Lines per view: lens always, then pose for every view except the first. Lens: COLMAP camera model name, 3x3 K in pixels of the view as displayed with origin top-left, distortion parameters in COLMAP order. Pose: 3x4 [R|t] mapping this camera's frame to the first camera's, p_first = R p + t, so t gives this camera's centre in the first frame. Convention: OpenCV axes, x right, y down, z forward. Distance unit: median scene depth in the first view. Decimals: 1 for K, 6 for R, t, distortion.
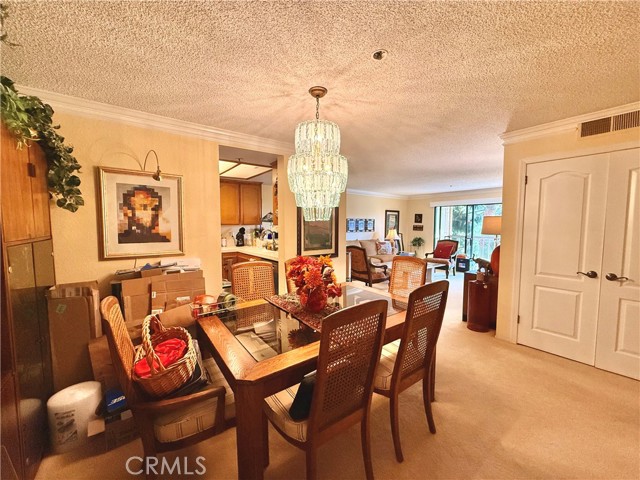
lens RADIAL K [[254.8, 0, 320.0], [0, 254.8, 240.0], [0, 0, 1]] dist [-0.000051, 0.000205]
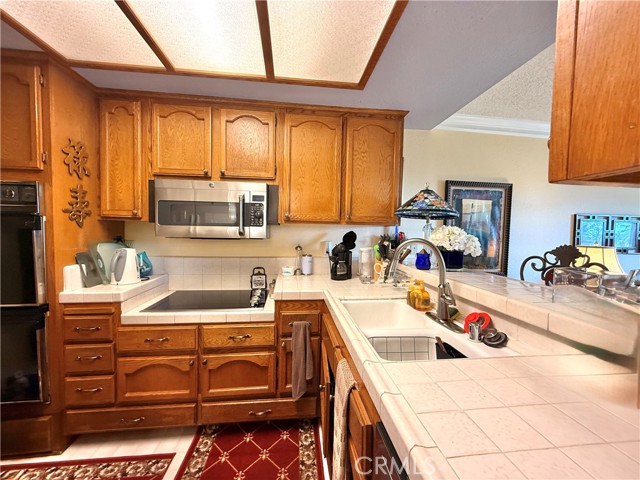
lens RADIAL K [[254.8, 0, 320.0], [0, 254.8, 240.0], [0, 0, 1]] dist [-0.000051, 0.000205]
pose [[0.865197, 0.040286, -0.499811, -0.324082], [-0.055685, 0.998321, -0.015927, -0.059078], [0.498331, 0.041612, 0.865988, 1.407149]]
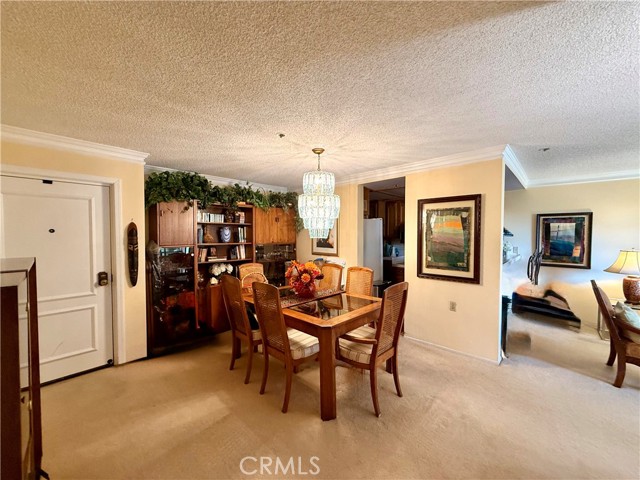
lens RADIAL K [[254.8, 0, 320.0], [0, 254.8, 240.0], [0, 0, 1]] dist [-0.000051, 0.000205]
pose [[0.168104, 0.024801, -0.985457, 1.172478], [-0.063346, 0.997889, 0.014308, -0.072342], [0.983732, 0.060020, 0.169320, 0.639208]]
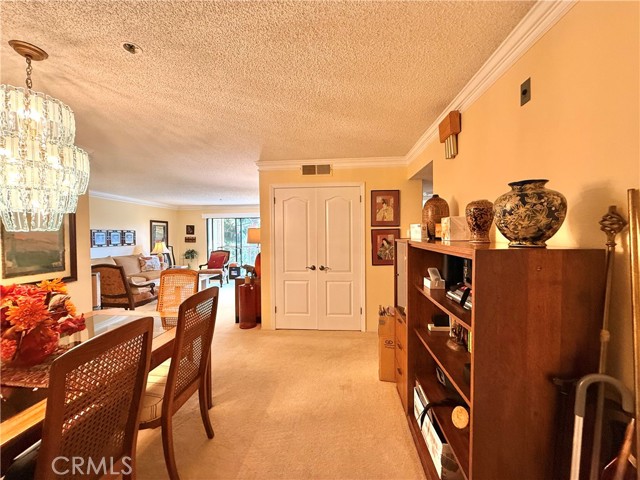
lens RADIAL K [[254.8, 0, 320.0], [0, 254.8, 240.0], [0, 0, 1]] dist [-0.000051, 0.000205]
pose [[0.670525, -0.023329, 0.741520, -0.002838], [0.057231, 0.998154, -0.020349, 0.006038], [-0.739677, 0.056082, 0.670622, -0.039006]]
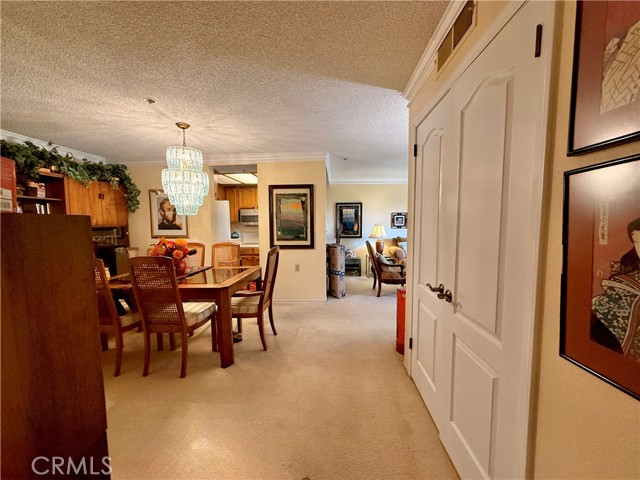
lens RADIAL K [[254.8, 0, 320.0], [0, 254.8, 240.0], [0, 0, 1]] dist [-0.000051, 0.000205]
pose [[0.760049, 0.038655, -0.648715, 1.248281], [-0.032884, 0.999238, 0.021013, 0.010200], [0.649033, 0.005361, 0.760741, 0.329028]]
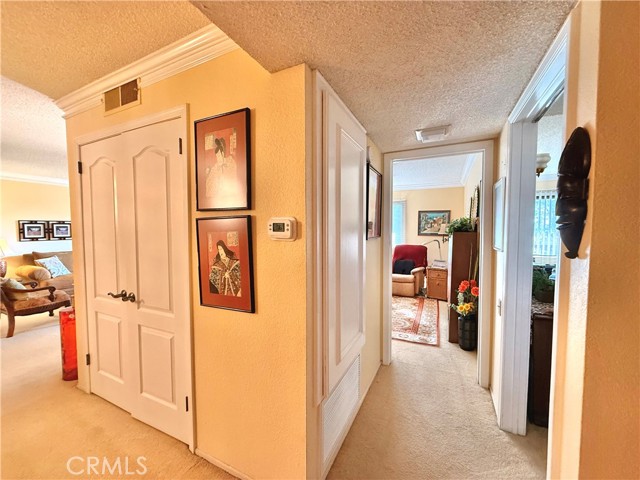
lens RADIAL K [[254.8, 0, 320.0], [0, 254.8, 240.0], [0, 0, 1]] dist [-0.000051, 0.000205]
pose [[0.891821, -0.026491, 0.451612, 1.255933], [0.032845, 0.999441, -0.006234, -0.003528], [-0.451194, 0.020393, 0.892193, 0.057284]]
